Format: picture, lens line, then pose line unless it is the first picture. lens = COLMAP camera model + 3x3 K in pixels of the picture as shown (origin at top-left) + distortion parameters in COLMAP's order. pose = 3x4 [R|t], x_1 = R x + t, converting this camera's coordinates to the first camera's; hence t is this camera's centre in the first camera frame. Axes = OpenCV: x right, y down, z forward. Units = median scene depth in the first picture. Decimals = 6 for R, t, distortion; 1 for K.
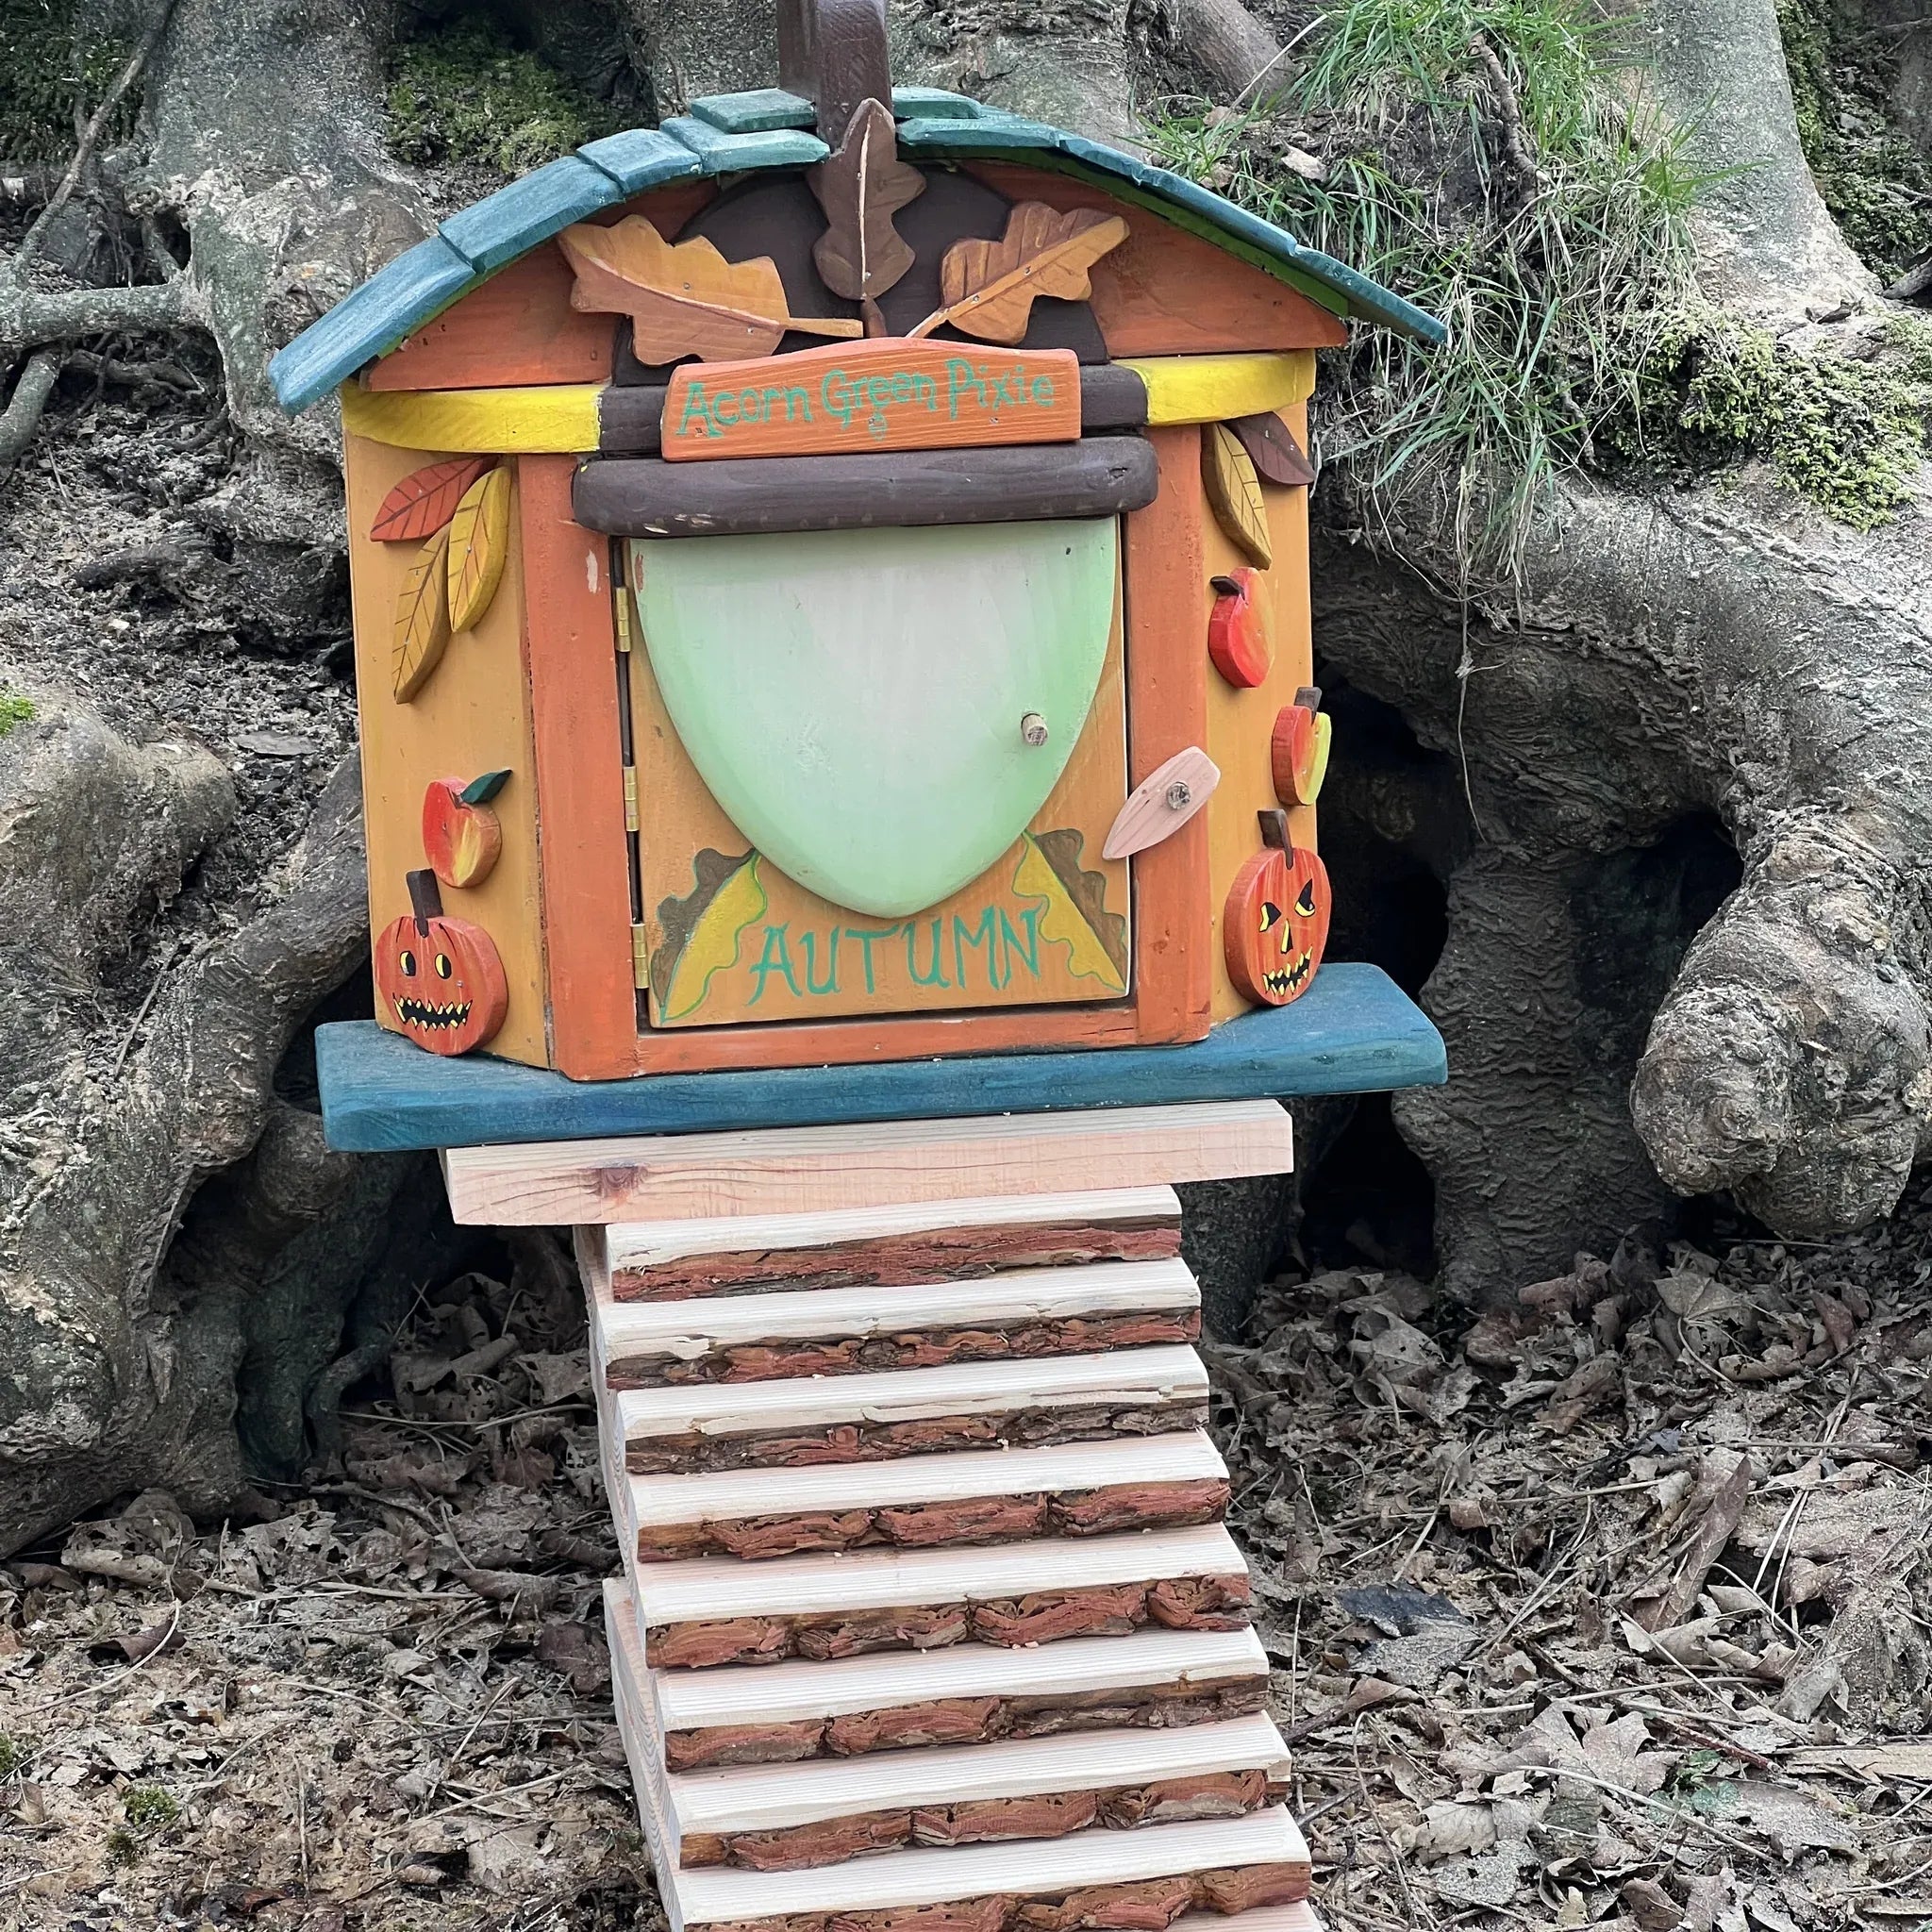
lens RADIAL K [[5657.2, 0, 967.8], [0, 5657.2, 964.0], [0, 0, 1]] dist [0.092386, 0.000000]
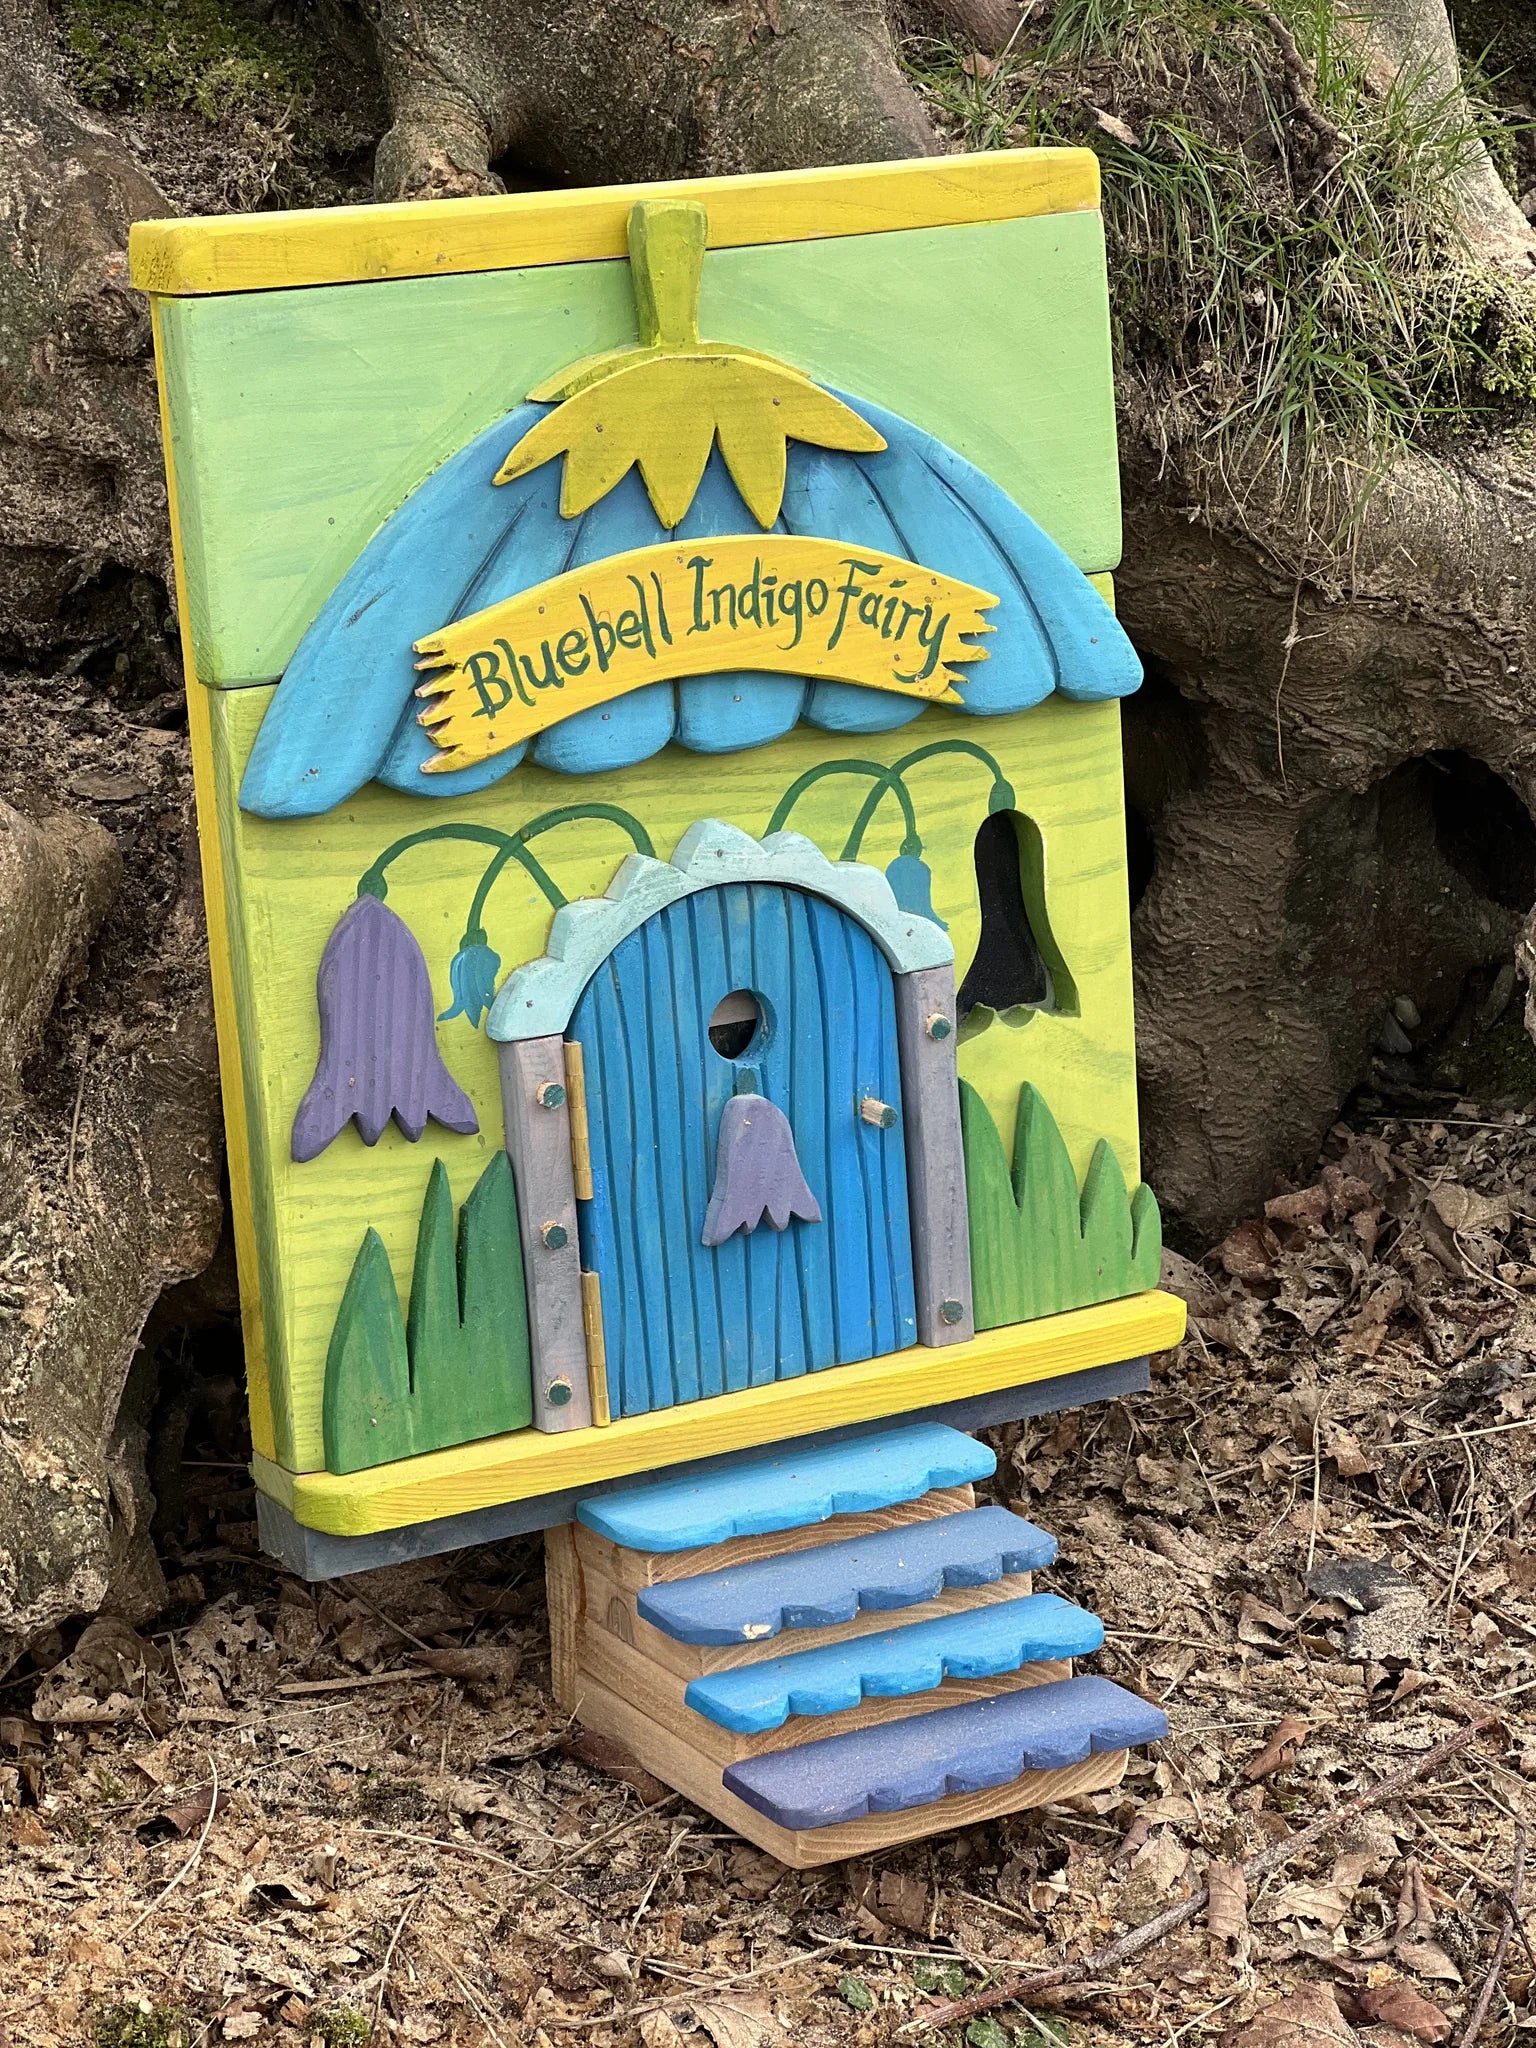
lens RADIAL K [[4511.5, 0, 754.7], [0, 4511.5, 990.3], [0, 0, 1]] dist [0.173834, 0.000000]
pose [[0.923757, -0.092419, 0.371660, -0.310711], [0.035741, 0.987015, 0.156604, -0.121256], [-0.381308, -0.131380, 0.915065, 0.288363]]
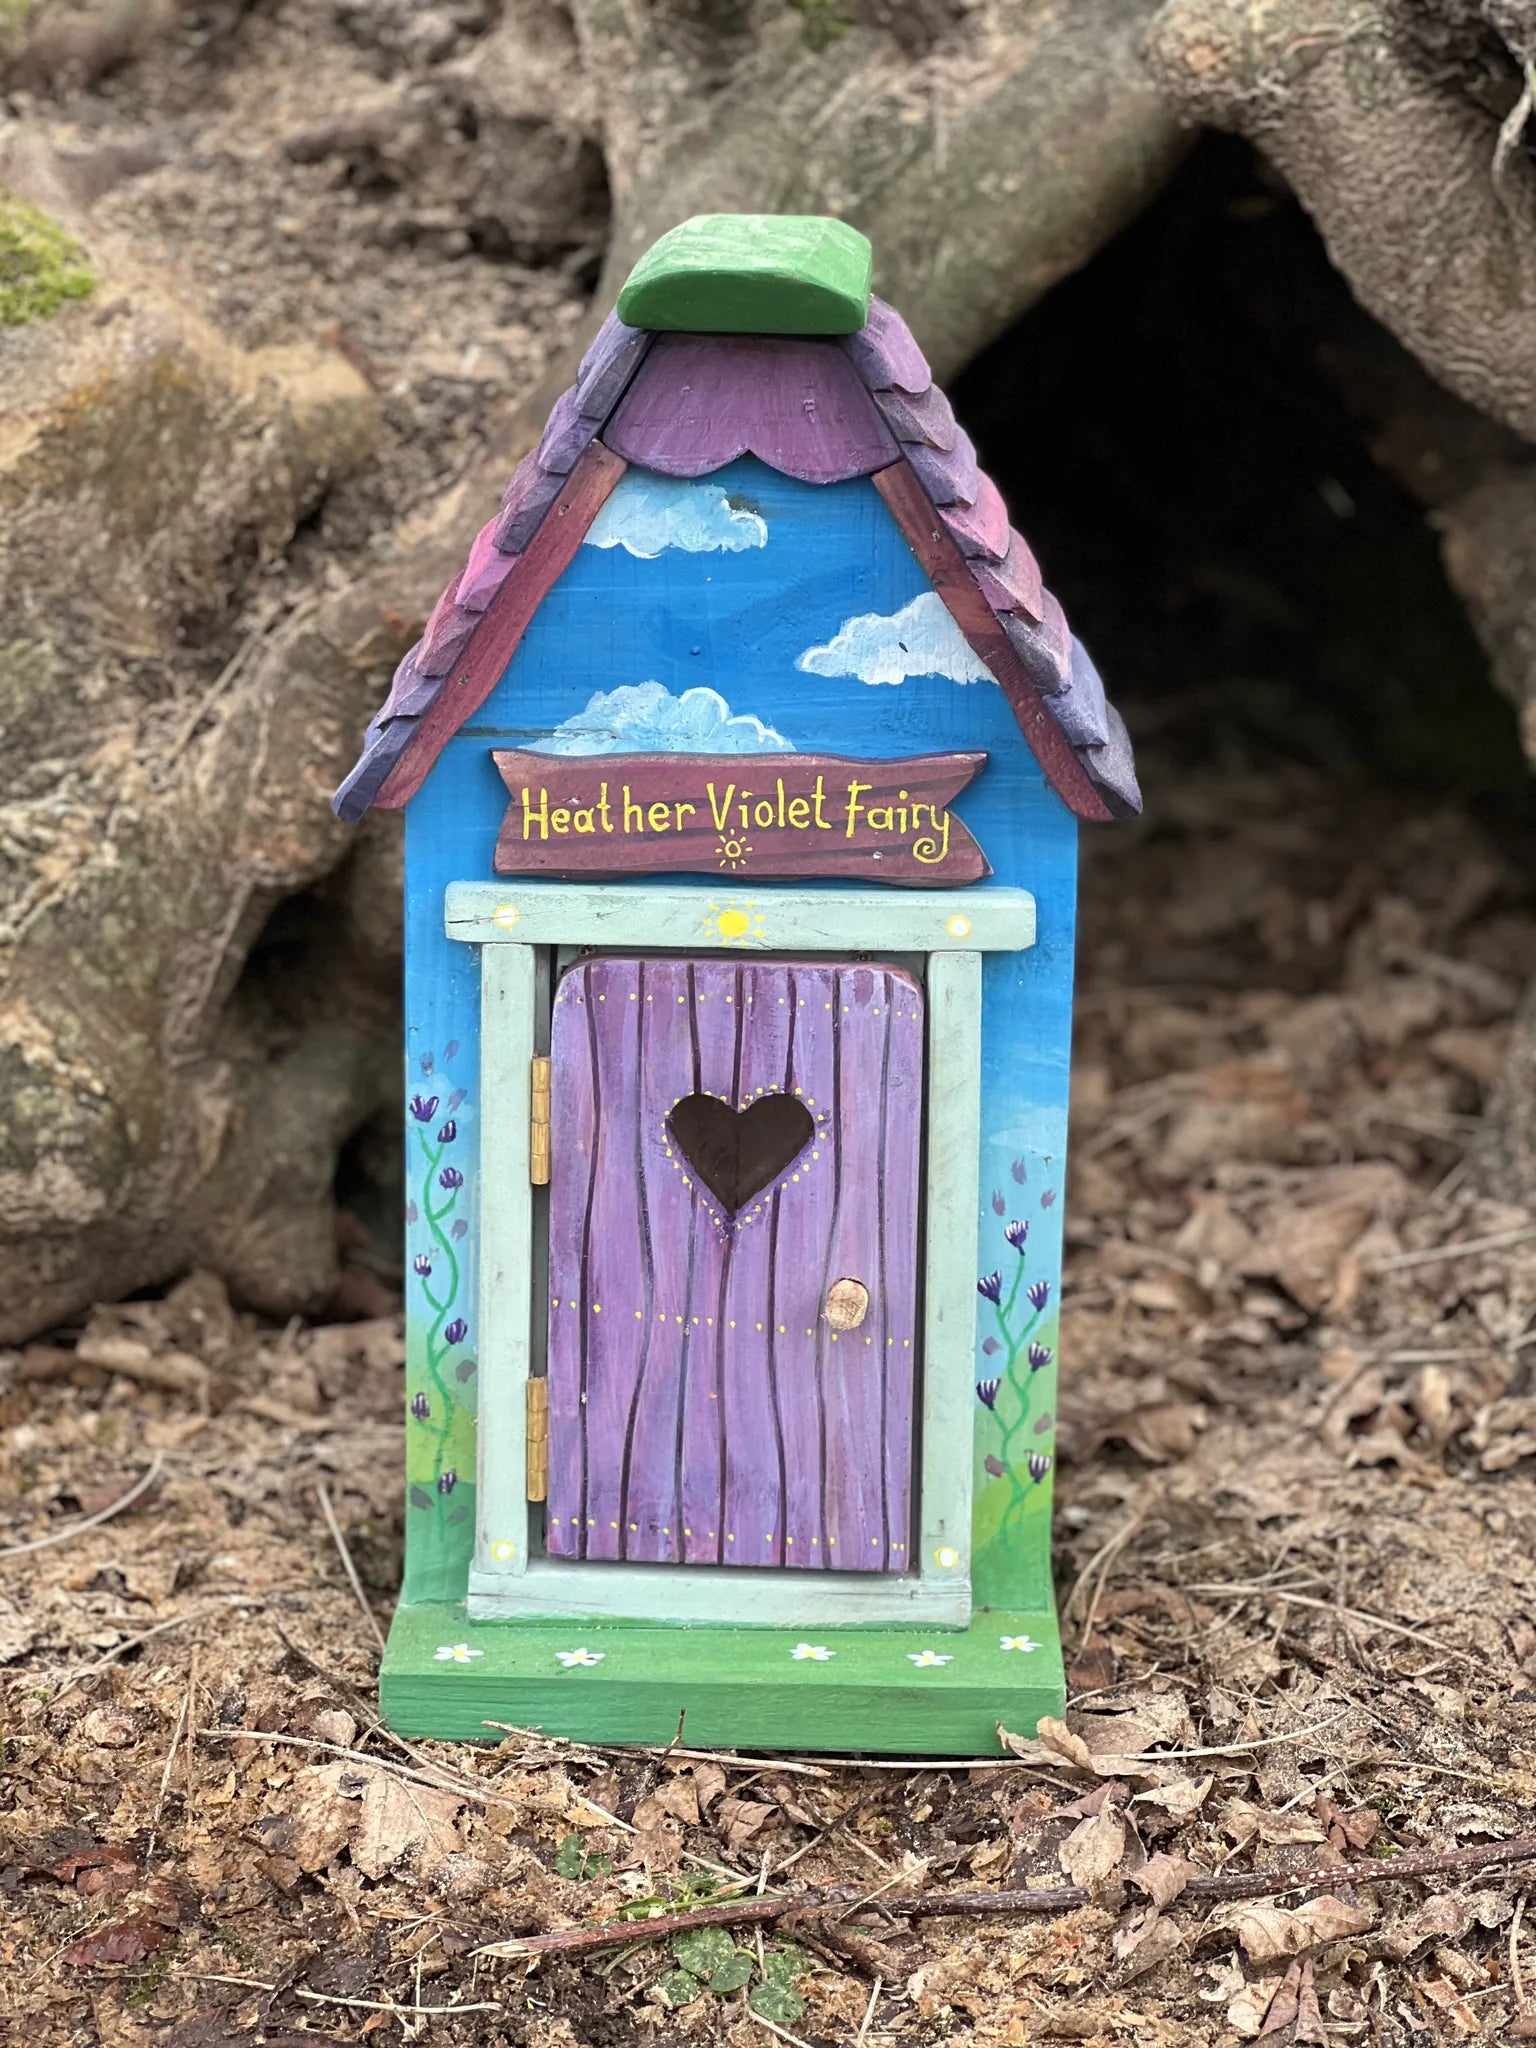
lens RADIAL K [[4565.8, 0, 764.0], [0, 4565.8, 1056.2], [0, 0, 1]] dist [0.148699, 0.000000]
pose [[0.964901, 0.096450, -0.244260, 0.089947], [-0.076199, 0.992925, 0.091065, -0.003993], [0.251316, -0.069257, 0.965424, 0.387957]]
